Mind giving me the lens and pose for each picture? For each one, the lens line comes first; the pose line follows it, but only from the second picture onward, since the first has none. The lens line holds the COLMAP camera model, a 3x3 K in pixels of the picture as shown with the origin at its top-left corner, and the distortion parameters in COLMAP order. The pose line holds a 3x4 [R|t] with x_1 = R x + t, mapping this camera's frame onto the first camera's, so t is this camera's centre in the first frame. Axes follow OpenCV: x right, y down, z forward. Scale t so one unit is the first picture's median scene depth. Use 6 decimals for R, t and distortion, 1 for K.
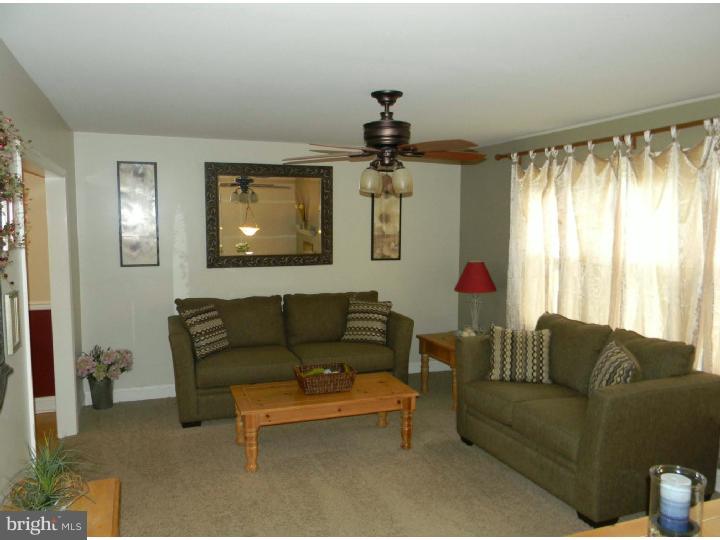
lens RADIAL K [[582.6, 0, 360.0], [0, 582.6, 270.0], [0, 0, 1]] dist [0.007285, 0.000148]
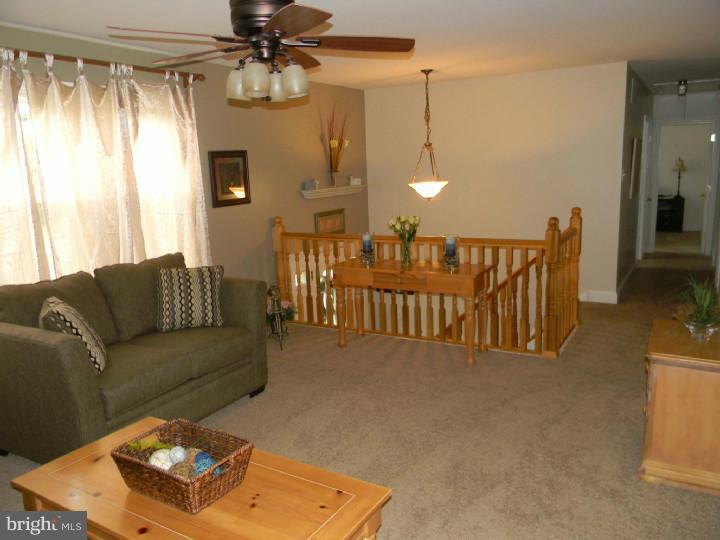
lens RADIAL K [[582.6, 0, 360.0], [0, 582.6, 270.0], [0, 0, 1]] dist [0.007285, 0.000148]
pose [[-0.594026, -0.138300, 0.792468, -0.602507], [0.088213, 0.967972, 0.235052, -0.086684], [-0.799594, 0.209533, -0.562801, 1.252496]]
